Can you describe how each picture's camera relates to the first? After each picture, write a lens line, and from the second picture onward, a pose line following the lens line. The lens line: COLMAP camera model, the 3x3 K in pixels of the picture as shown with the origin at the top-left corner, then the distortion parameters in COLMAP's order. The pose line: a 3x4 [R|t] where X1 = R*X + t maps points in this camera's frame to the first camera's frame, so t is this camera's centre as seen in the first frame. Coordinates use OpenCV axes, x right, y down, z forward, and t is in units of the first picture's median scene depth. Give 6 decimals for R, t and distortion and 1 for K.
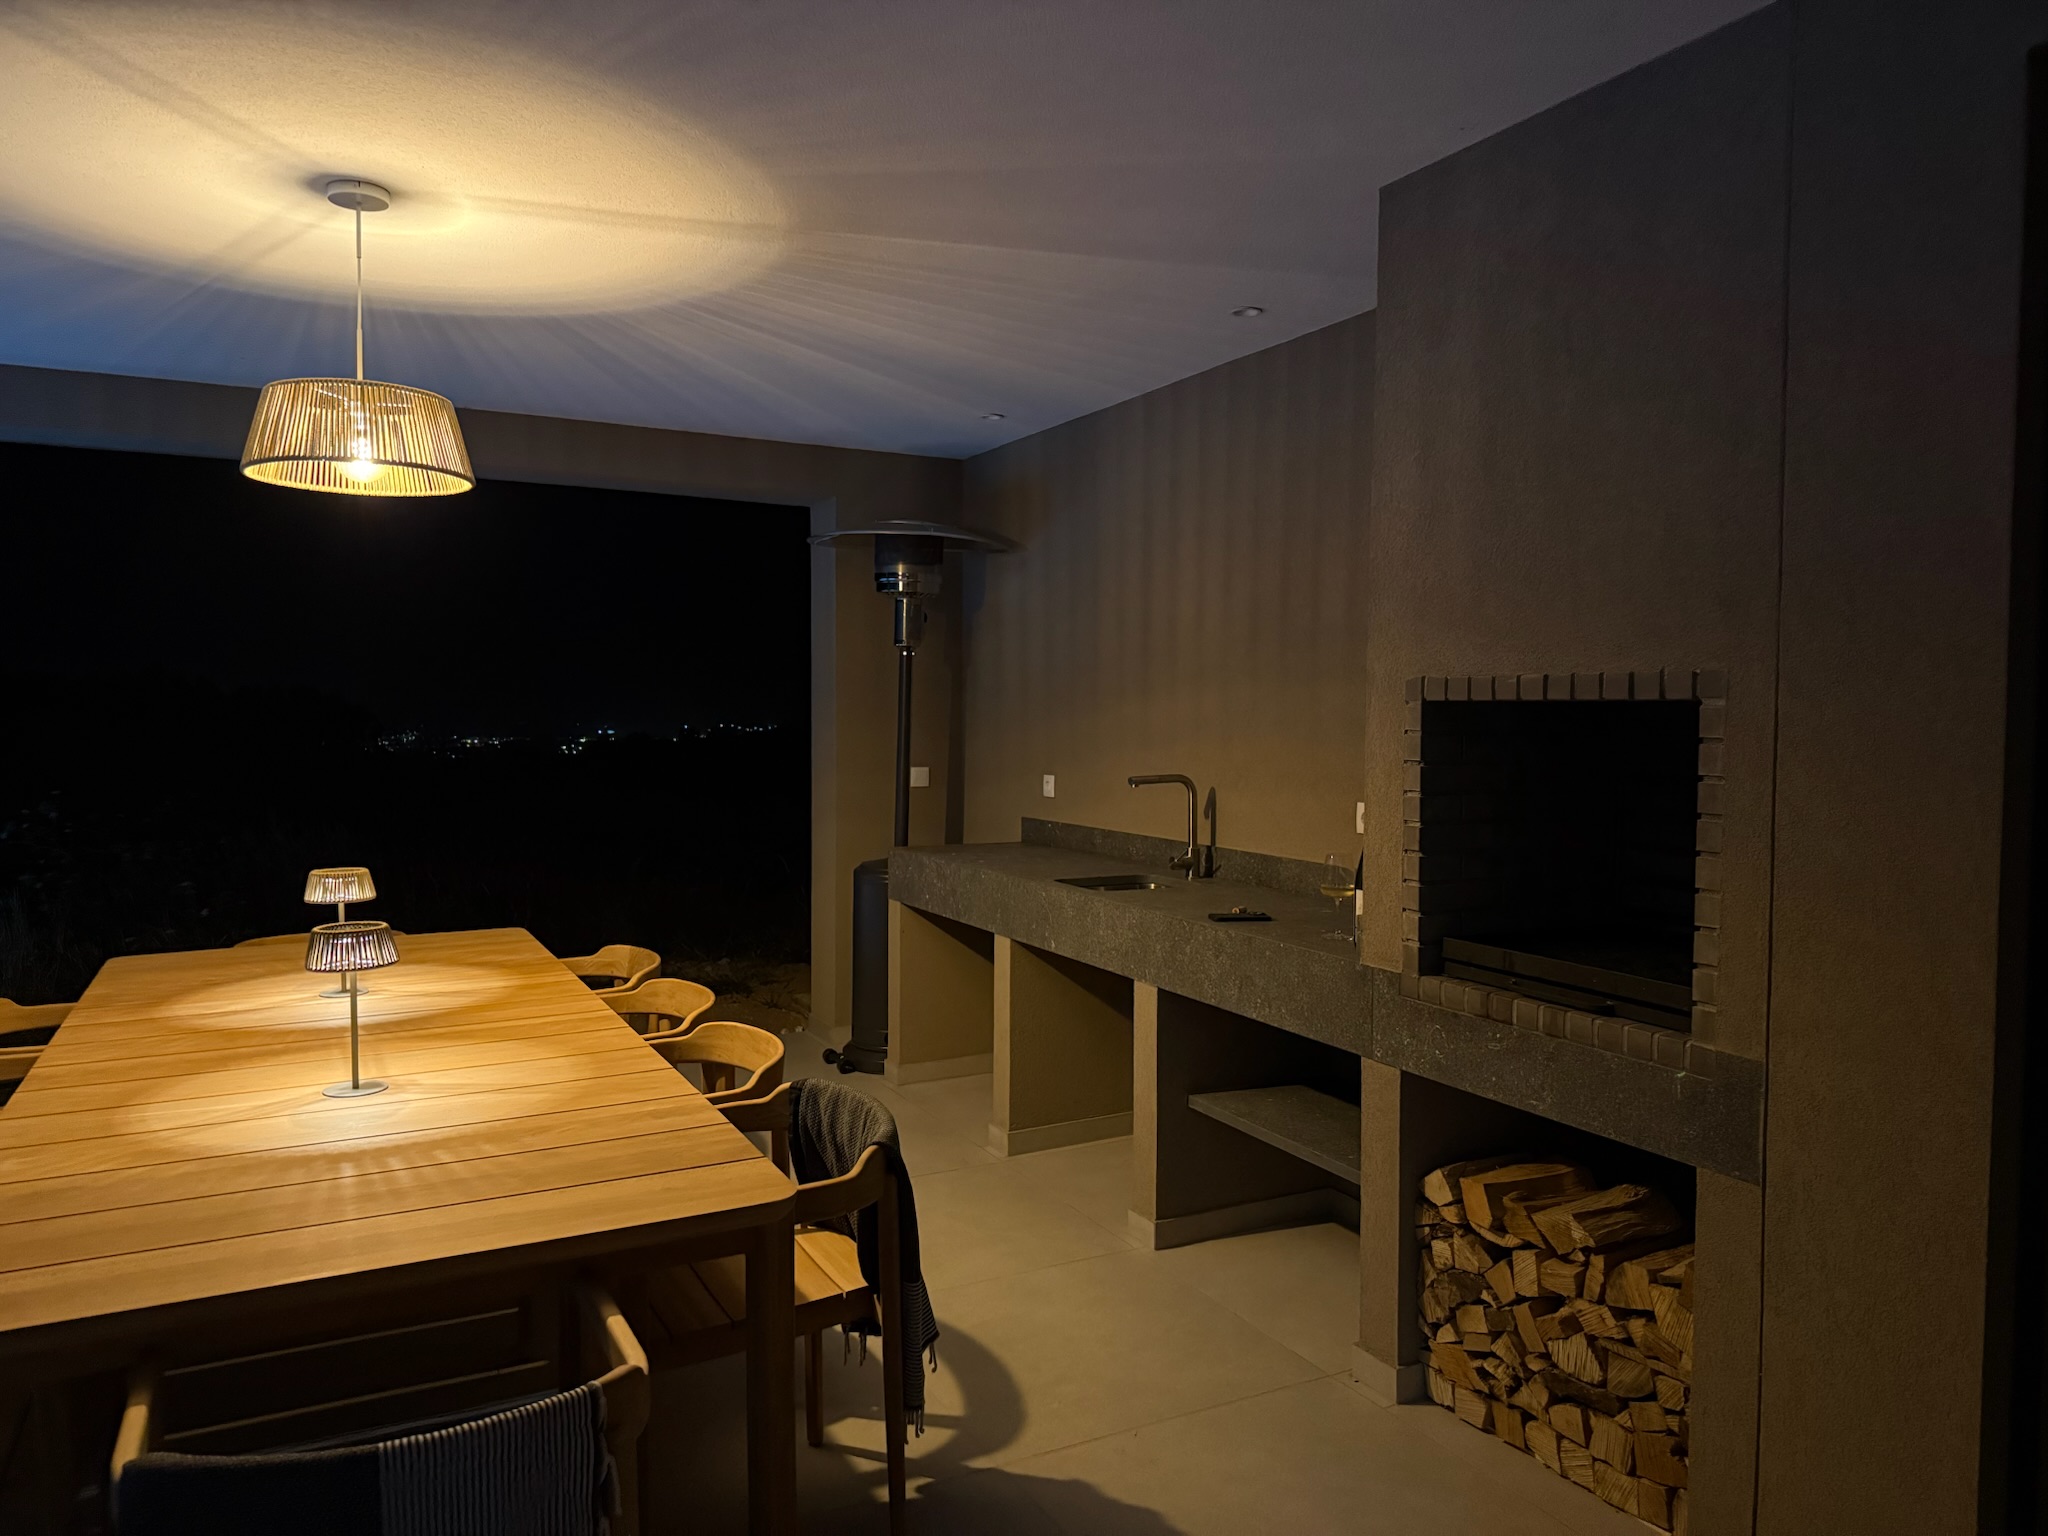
lens RADIAL K [[1443.8, 0, 1019.5], [0, 1443.8, 766.7], [0, 0, 1]] dist [0.049193, -0.054598]
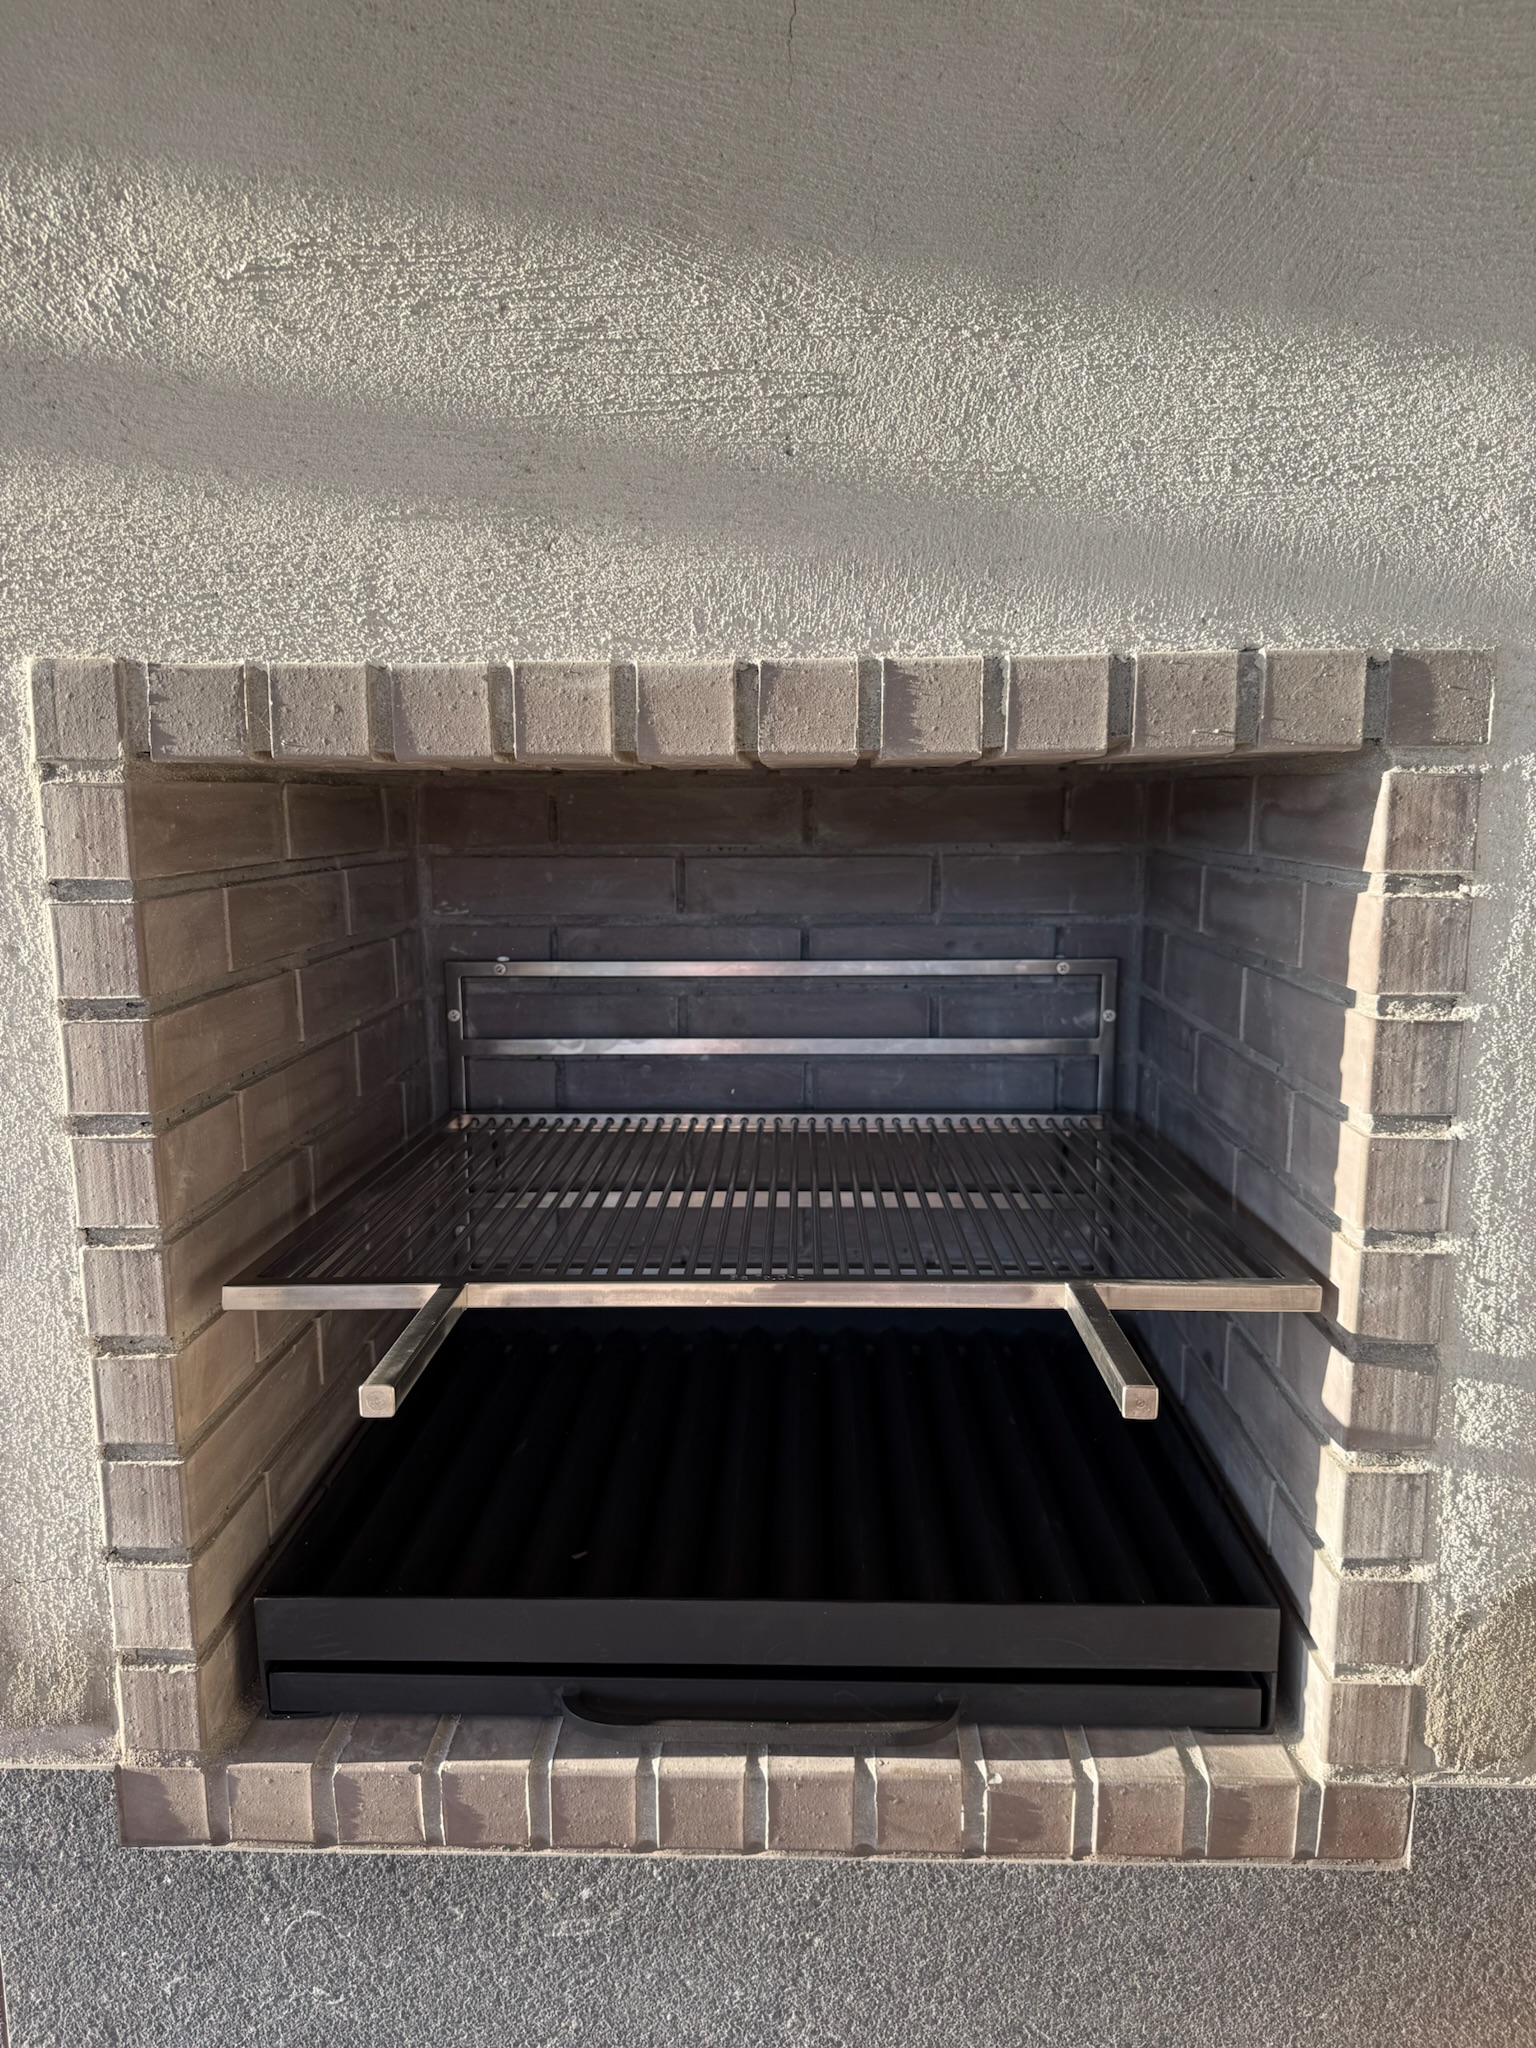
lens RADIAL K [[1443.8, 0, 765.2], [0, 1443.8, 1029.3], [0, 0, 1]] dist [0.049193, -0.054598]
pose [[0.486316, -0.167489, 0.857580, 0.118068], [0.044607, 0.984936, 0.167067, -0.039929], [-0.872643, -0.042993, 0.486462, 0.835949]]
